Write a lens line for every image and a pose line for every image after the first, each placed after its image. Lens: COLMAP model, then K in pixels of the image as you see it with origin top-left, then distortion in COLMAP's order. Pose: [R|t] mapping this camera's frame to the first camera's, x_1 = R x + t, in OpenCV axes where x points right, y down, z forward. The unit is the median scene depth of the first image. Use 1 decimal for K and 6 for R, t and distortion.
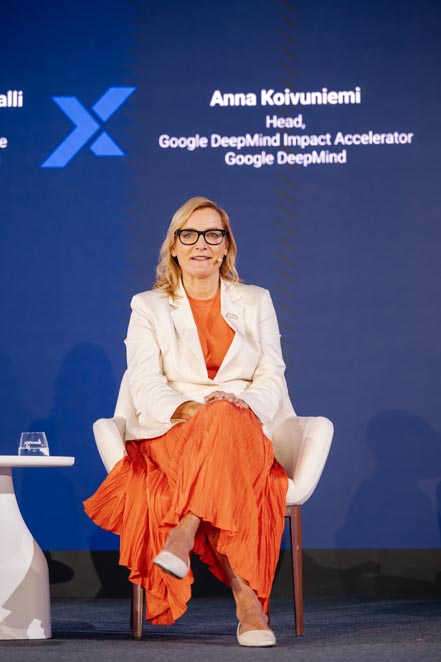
lens RADIAL K [[2294.6, 0, 220.5], [0, 2294.6, 331.0], [0, 0, 1]] dist [0.016283, 0.226830]
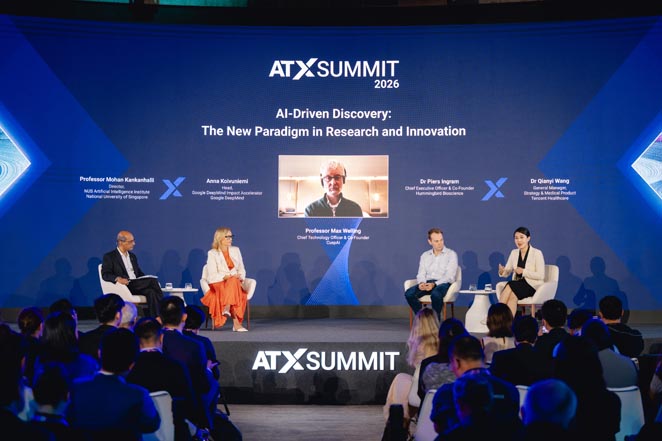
lens RADIAL K [[1331.1, 0, 331.0], [0, 1331.1, 220.5], [0, 0, 1]] dist [0.010742, -0.042786]
pose [[0.978329, 0.009121, 0.206856, -0.246268], [-0.020556, 0.998372, 0.053199, -0.155138], [-0.206034, -0.056298, 0.976924, -1.092386]]
